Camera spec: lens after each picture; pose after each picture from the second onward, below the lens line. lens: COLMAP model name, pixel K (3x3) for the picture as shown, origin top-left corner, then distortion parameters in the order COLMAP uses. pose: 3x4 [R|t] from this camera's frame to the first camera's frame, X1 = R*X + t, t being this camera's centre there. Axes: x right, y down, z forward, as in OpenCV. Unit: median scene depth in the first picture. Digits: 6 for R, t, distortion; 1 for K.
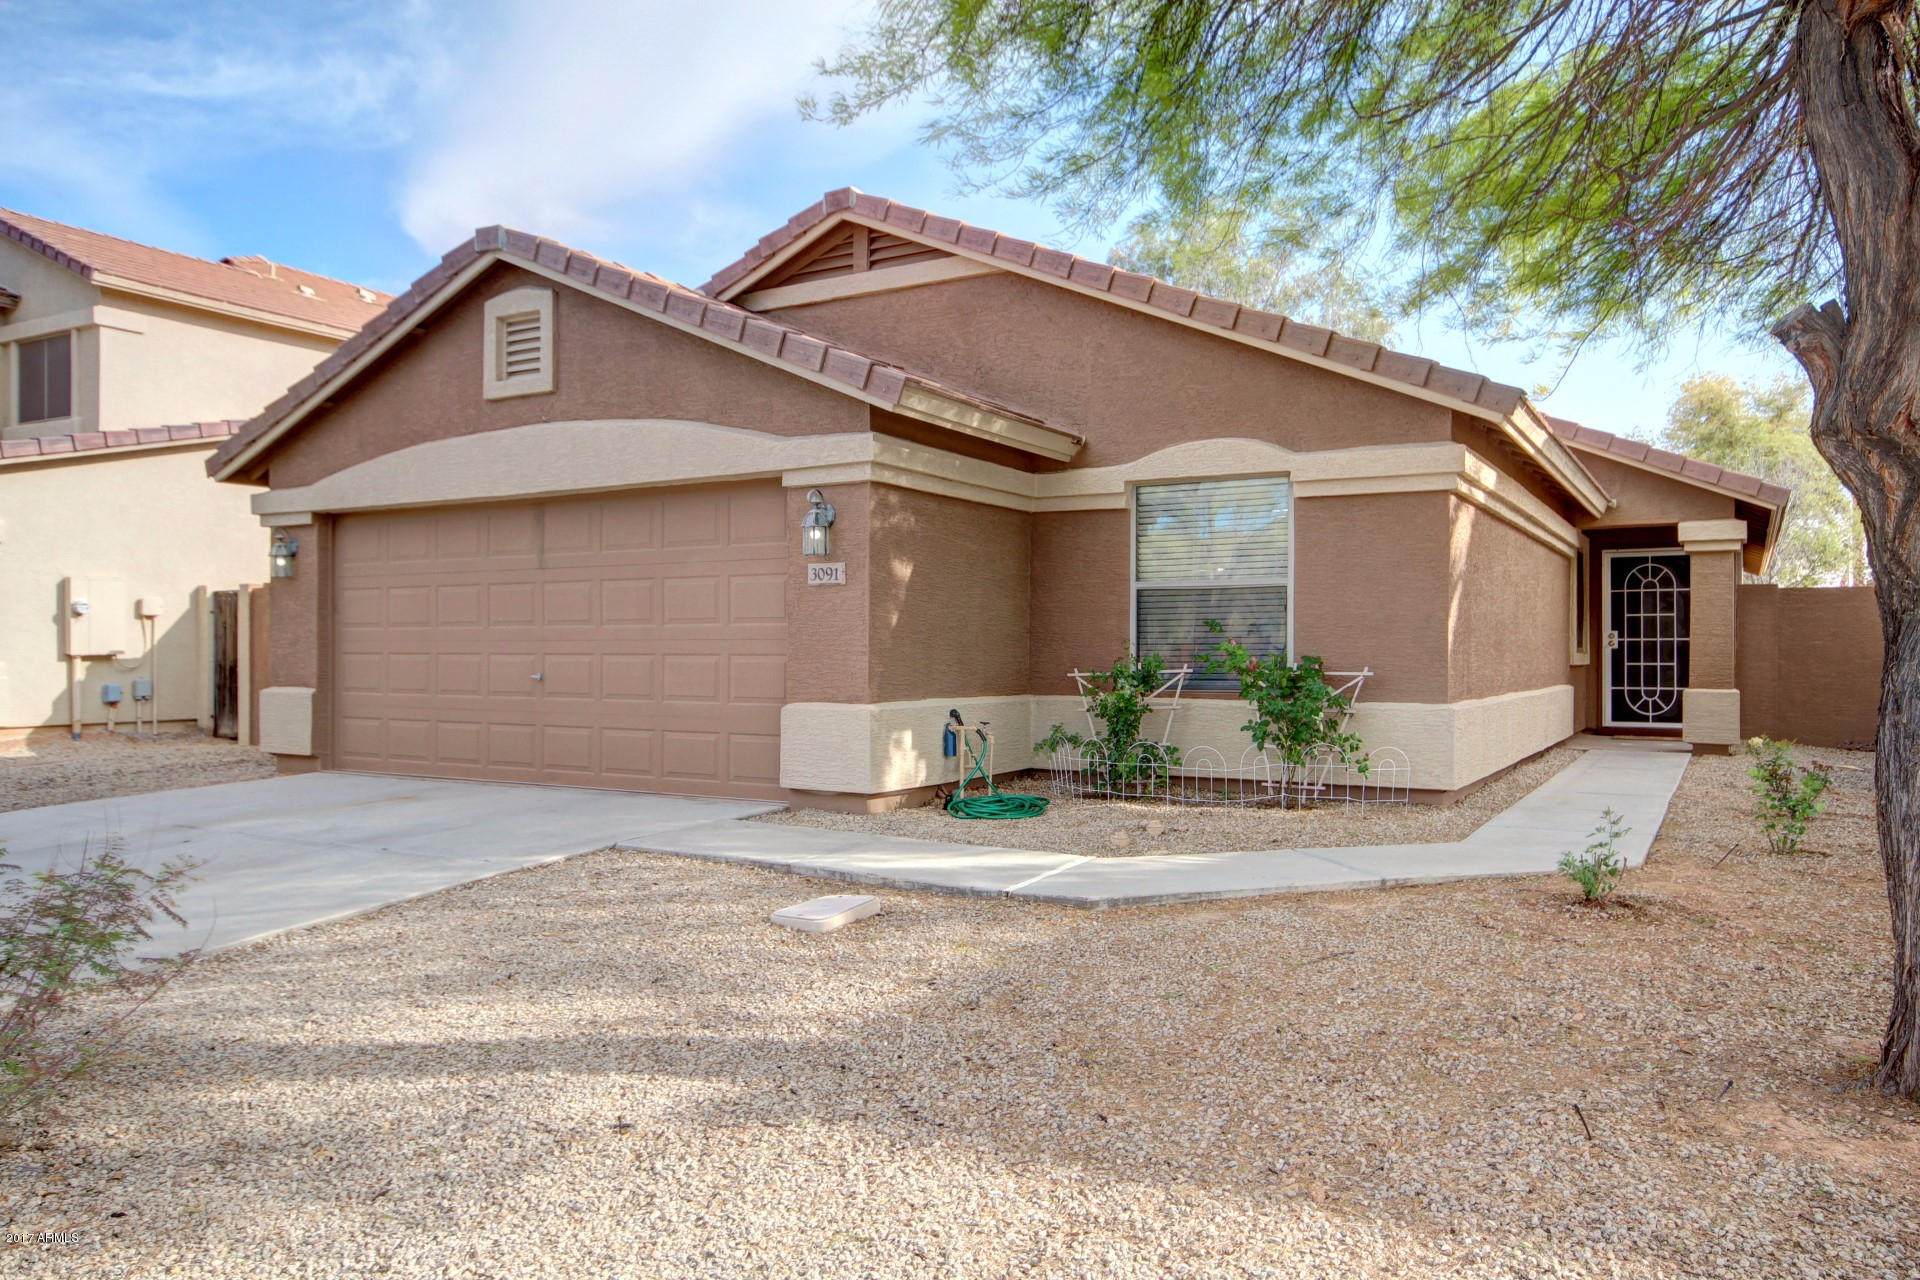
lens RADIAL K [[1317.8, 0, 960.0], [0, 1317.8, 640.0], [0, 0, 1]] dist [0.000182, 0.001140]
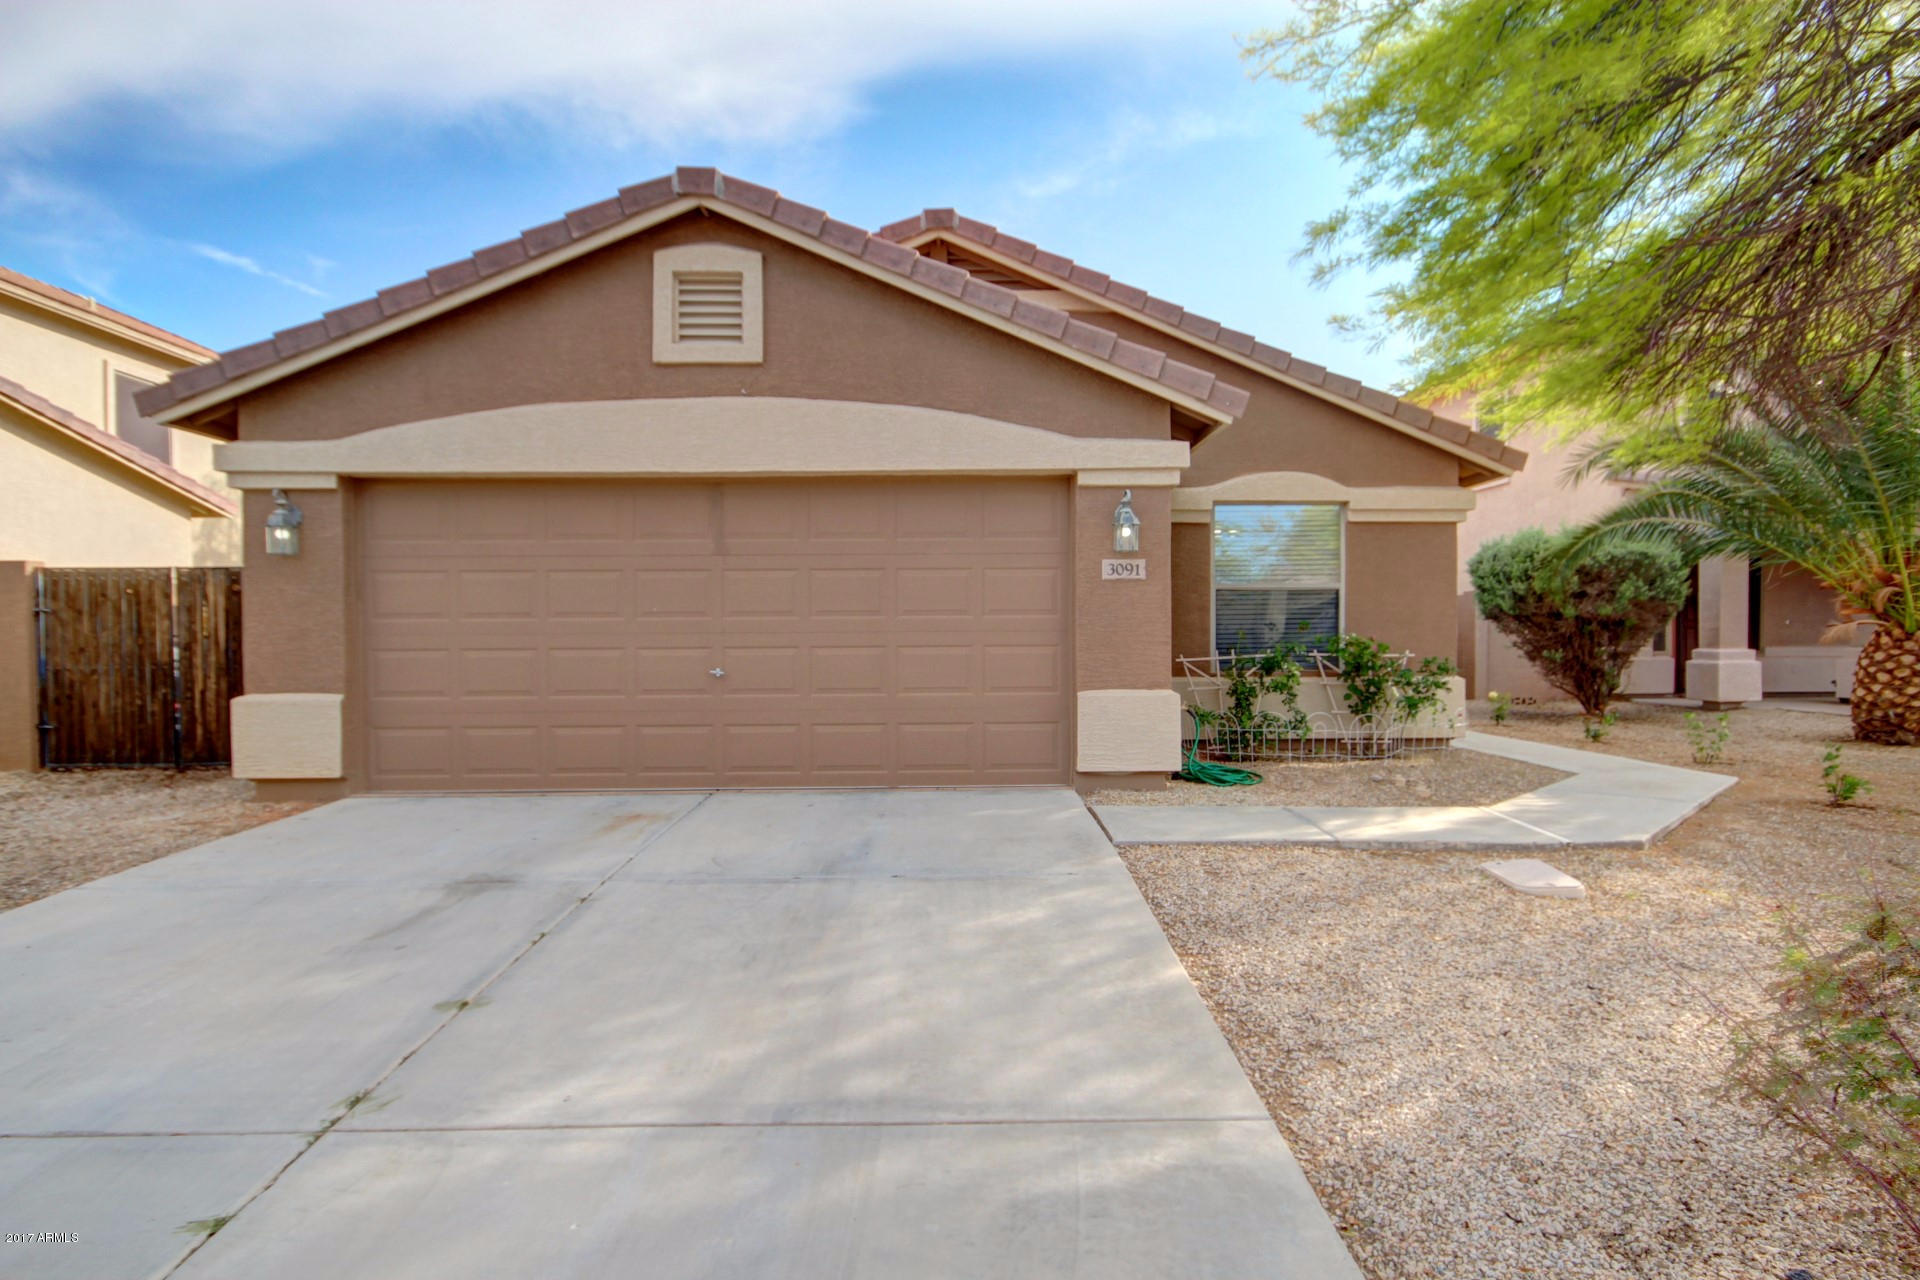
lens RADIAL K [[1003.0, 0, 972.7], [0, 1003.0, 650.7], [0, 0, 1]] dist [0.008669, 0.000293]
pose [[0.856655, -0.012431, 0.515740, -0.543928], [0.003634, 0.999830, 0.018063, 0.000682], [-0.515877, -0.013599, 0.856555, 0.314946]]
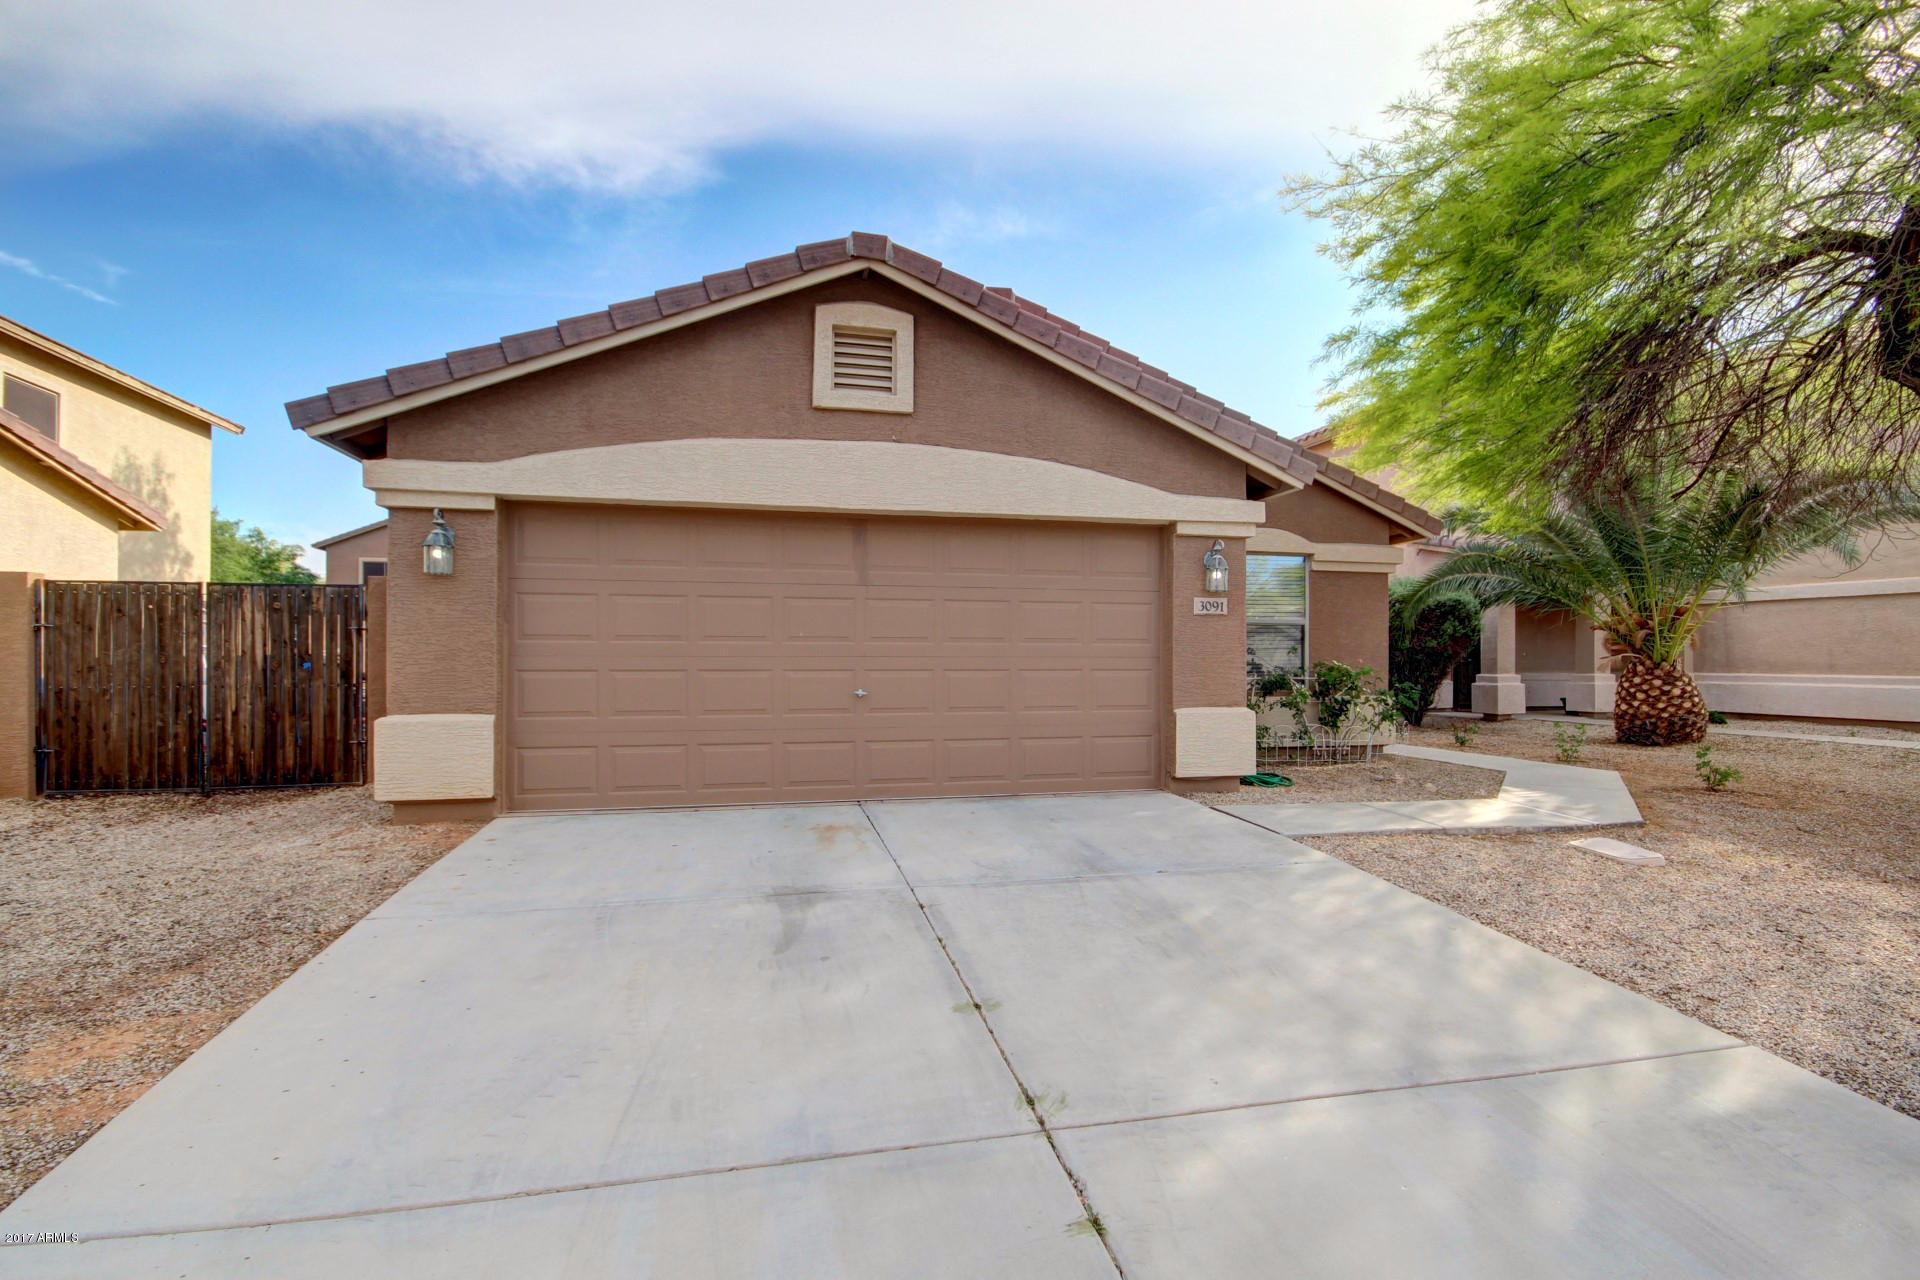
lens RADIAL K [[882.2, 0, 974.6], [0, 882.2, 653.0], [0, 0, 1]] dist [-0.001796, -0.000277]
pose [[0.729457, 0.006390, 0.683997, -0.735739], [-0.005021, 0.999979, -0.003986, -0.000224], [-0.684009, -0.000527, 0.729474, 0.462835]]
